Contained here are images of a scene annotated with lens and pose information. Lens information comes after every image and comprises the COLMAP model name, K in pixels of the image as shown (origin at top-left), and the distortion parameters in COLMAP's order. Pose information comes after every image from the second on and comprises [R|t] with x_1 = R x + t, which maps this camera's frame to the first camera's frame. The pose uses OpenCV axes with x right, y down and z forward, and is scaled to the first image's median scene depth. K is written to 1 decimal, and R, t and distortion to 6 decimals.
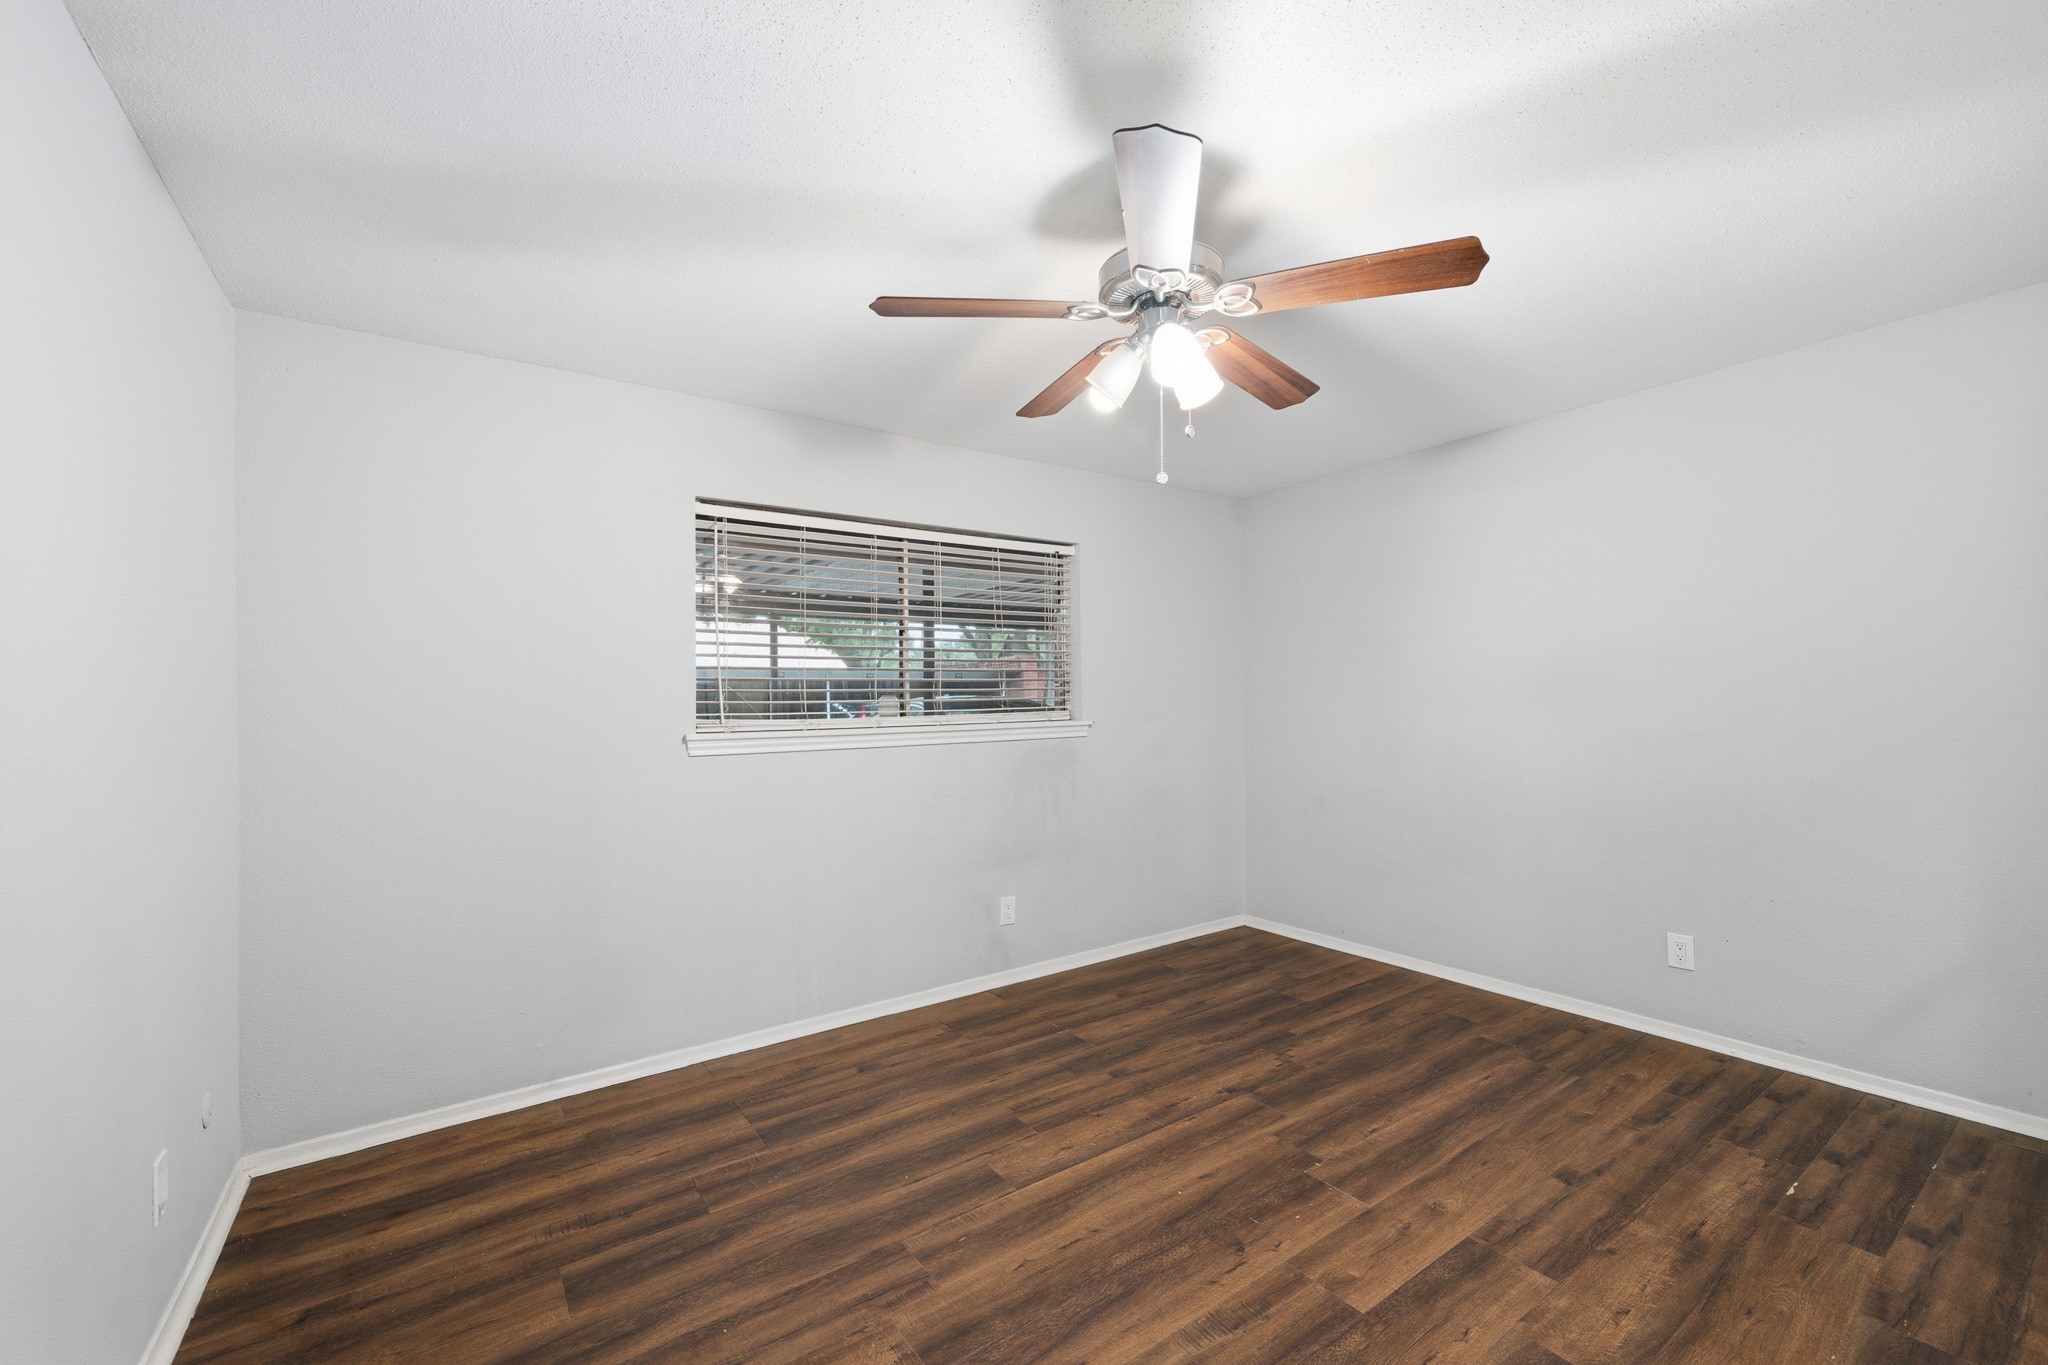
lens RADIAL K [[808.9, 0, 1031.3], [0, 808.9, 706.3], [0, 0, 1]] dist [-0.001042, 0.000035]
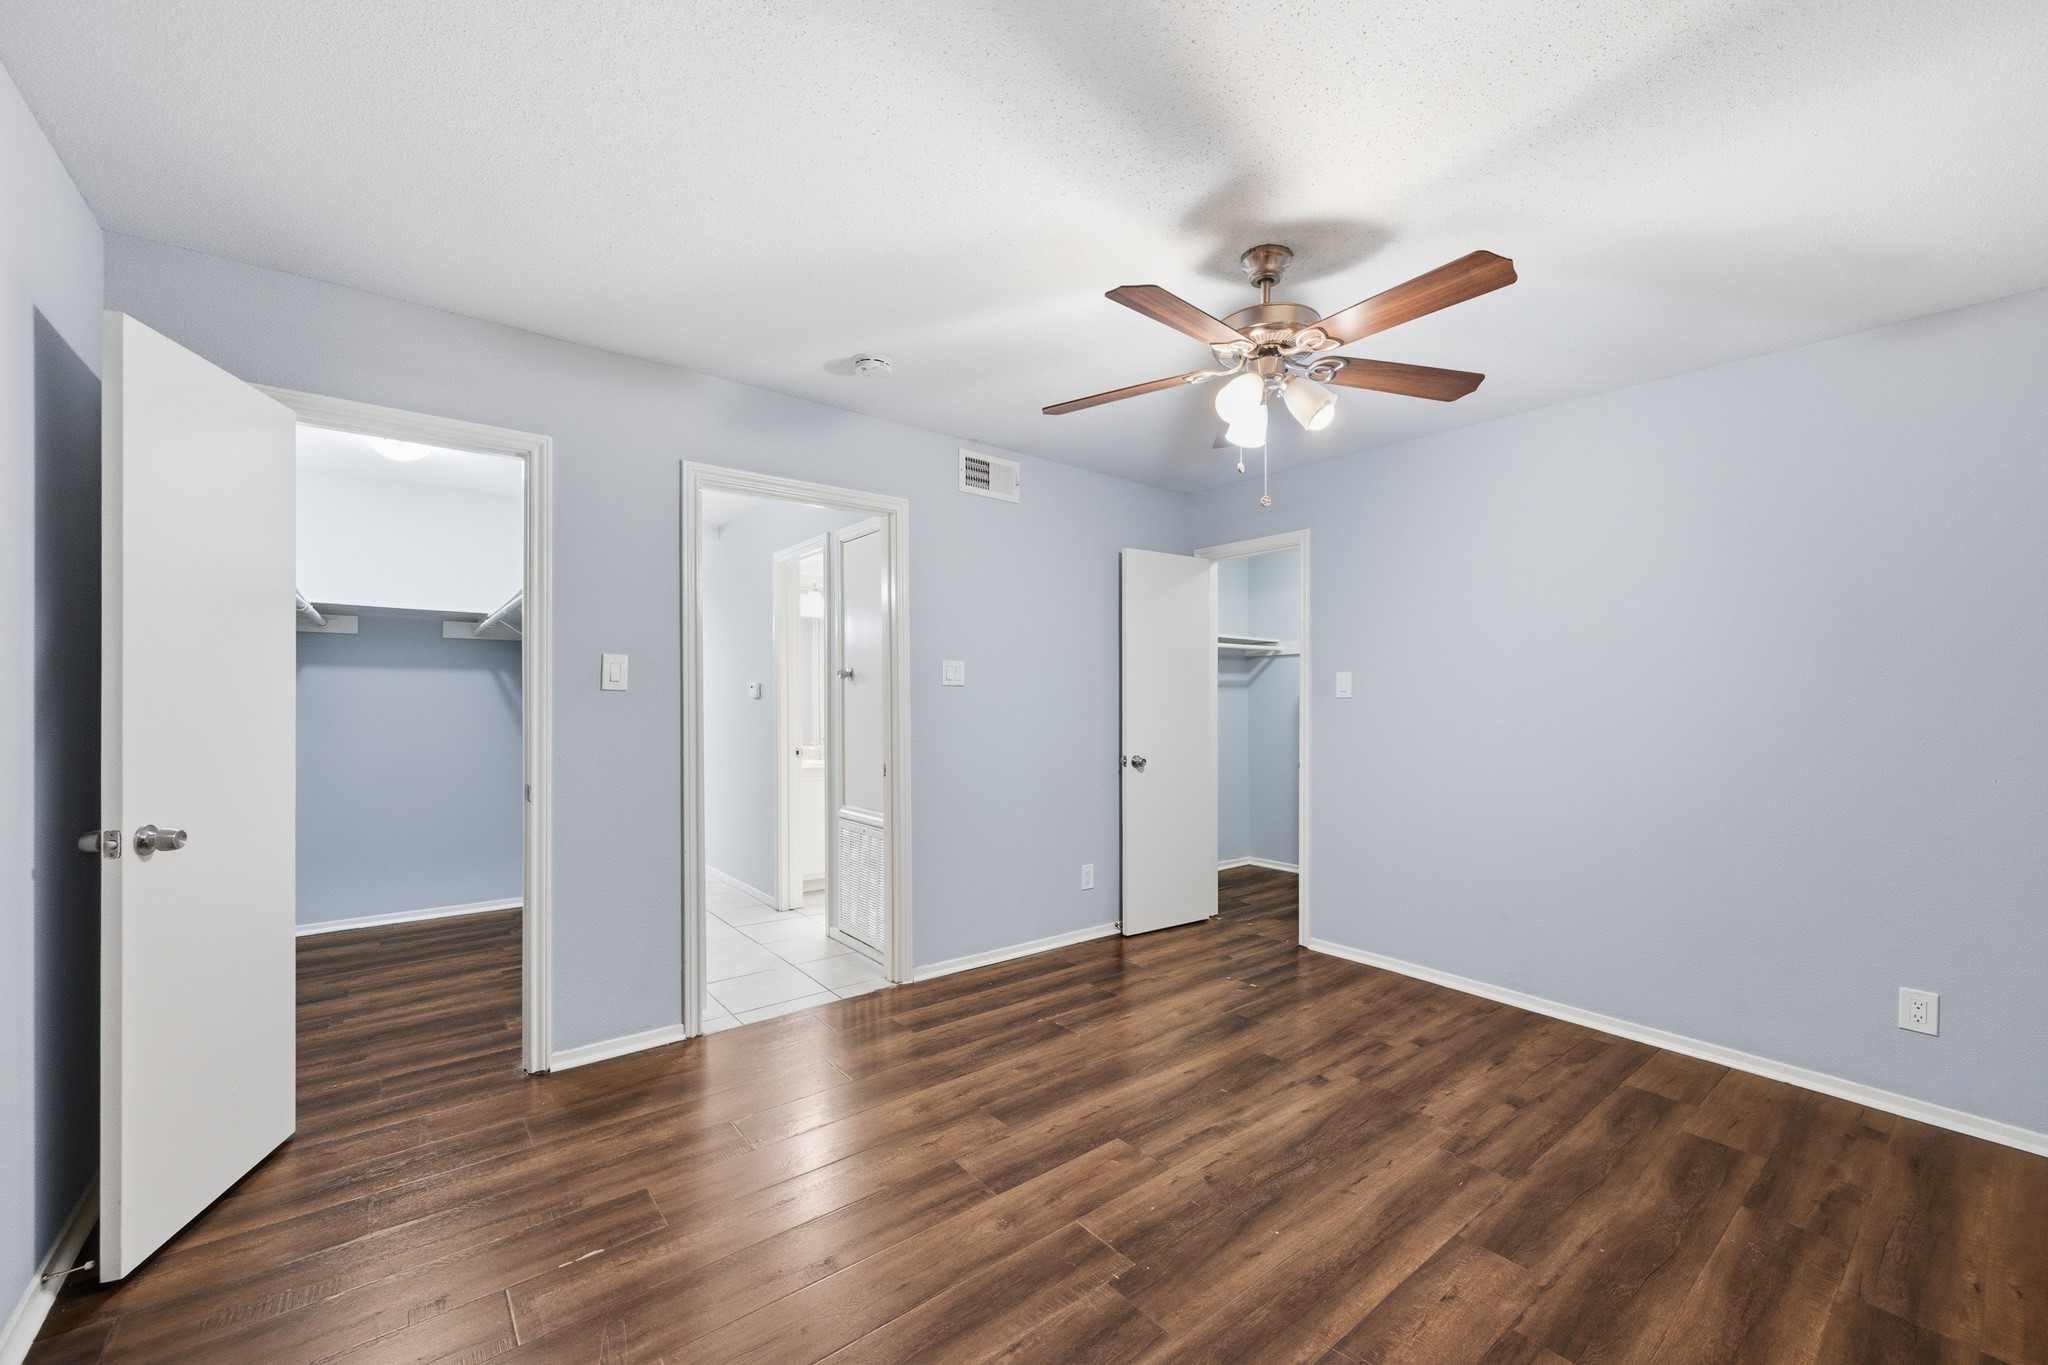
lens RADIAL K [[808.9, 0, 1031.3], [0, 808.9, 706.3], [0, 0, 1]] dist [-0.001042, 0.000035]
pose [[-0.997787, 0.006514, -0.066172, 0.553972], [0.005876, 0.999935, 0.009821, 0.003716], [0.066232, 0.009411, -0.997760, 2.026618]]
